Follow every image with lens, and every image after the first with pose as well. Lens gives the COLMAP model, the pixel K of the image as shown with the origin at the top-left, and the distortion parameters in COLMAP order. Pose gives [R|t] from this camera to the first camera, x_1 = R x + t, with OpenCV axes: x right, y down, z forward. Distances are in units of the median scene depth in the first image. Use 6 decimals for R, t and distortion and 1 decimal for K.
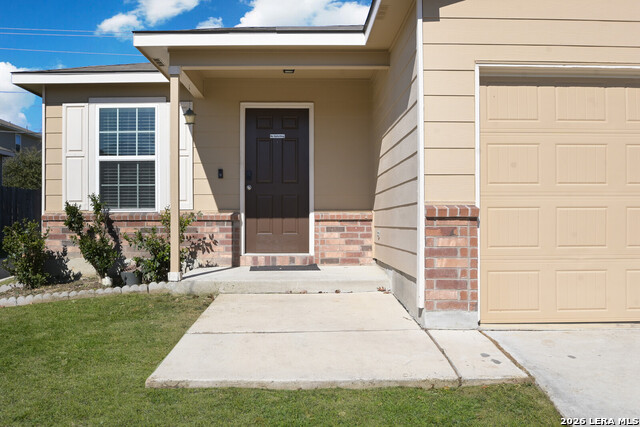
lens RADIAL K [[638.6, 0, 319.8], [0, 638.6, 212.0], [0, 0, 1]] dist [-0.026085, 0.000000]
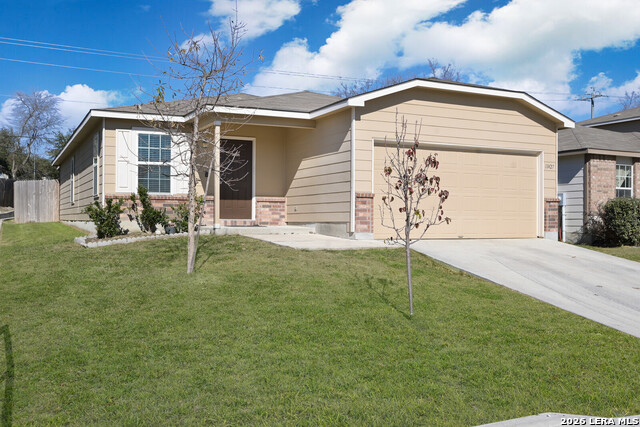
lens RADIAL K [[638.6, 0, 319.8], [0, 638.6, 215.7], [0, 0, 1]] dist [-0.026085, 0.000000]
pose [[0.902872, 0.009654, 0.429802, -0.640921], [-0.012282, 0.999919, 0.003341, 0.046501], [-0.429735, -0.008296, 0.902917, -0.757905]]
